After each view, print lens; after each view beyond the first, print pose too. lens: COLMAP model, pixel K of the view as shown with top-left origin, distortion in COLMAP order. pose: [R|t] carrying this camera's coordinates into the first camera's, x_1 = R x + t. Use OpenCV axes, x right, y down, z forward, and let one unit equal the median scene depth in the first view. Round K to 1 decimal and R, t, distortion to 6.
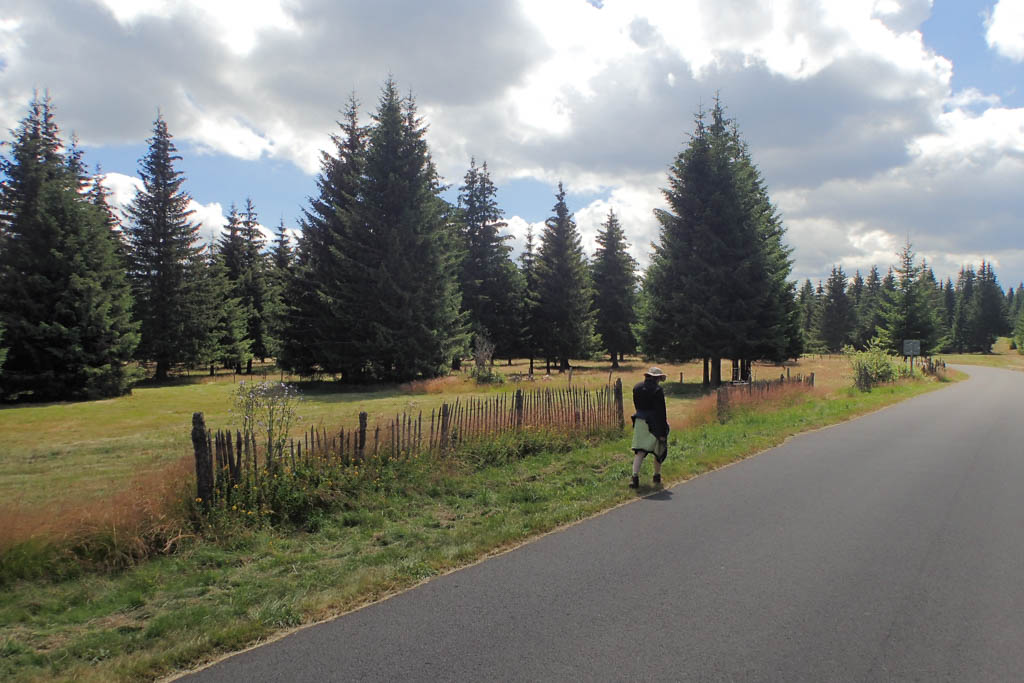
lens RADIAL K [[757.8, 0, 514.8], [0, 757.8, 325.0], [0, 0, 1]] dist [-0.003099, -0.001035]
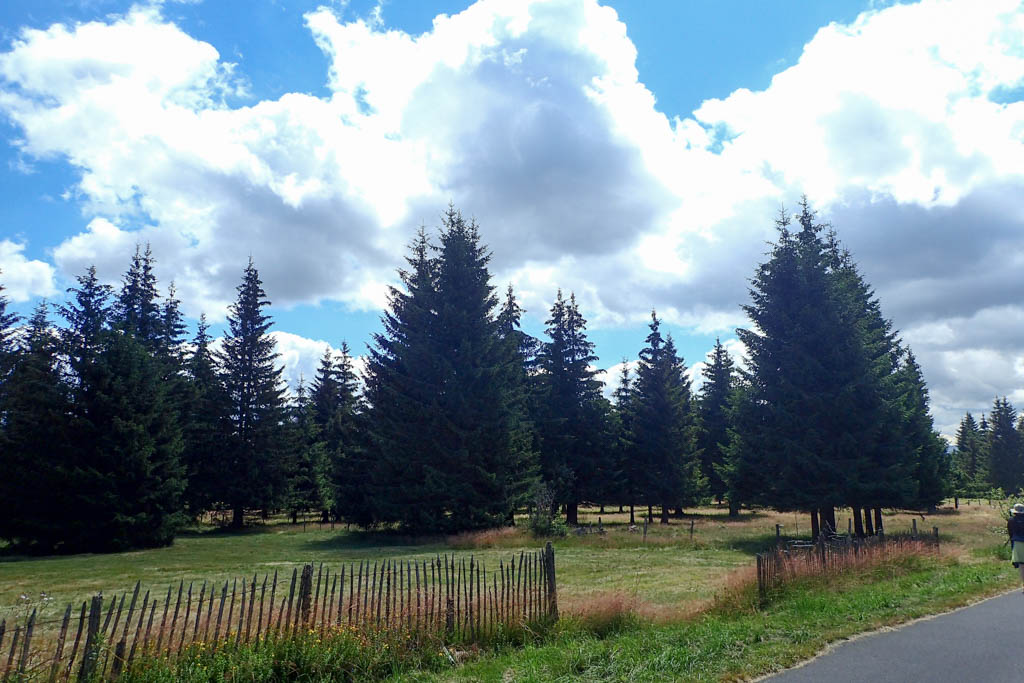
lens RADIAL K [[757.8, 0, 514.8], [0, 757.8, 325.0], [0, 0, 1]] dist [-0.003099, -0.001035]
pose [[0.984534, -0.040694, -0.170400, 0.058132], [0.008108, 0.982190, -0.187714, 0.002109], [0.175004, 0.183429, 0.967330, 0.082861]]
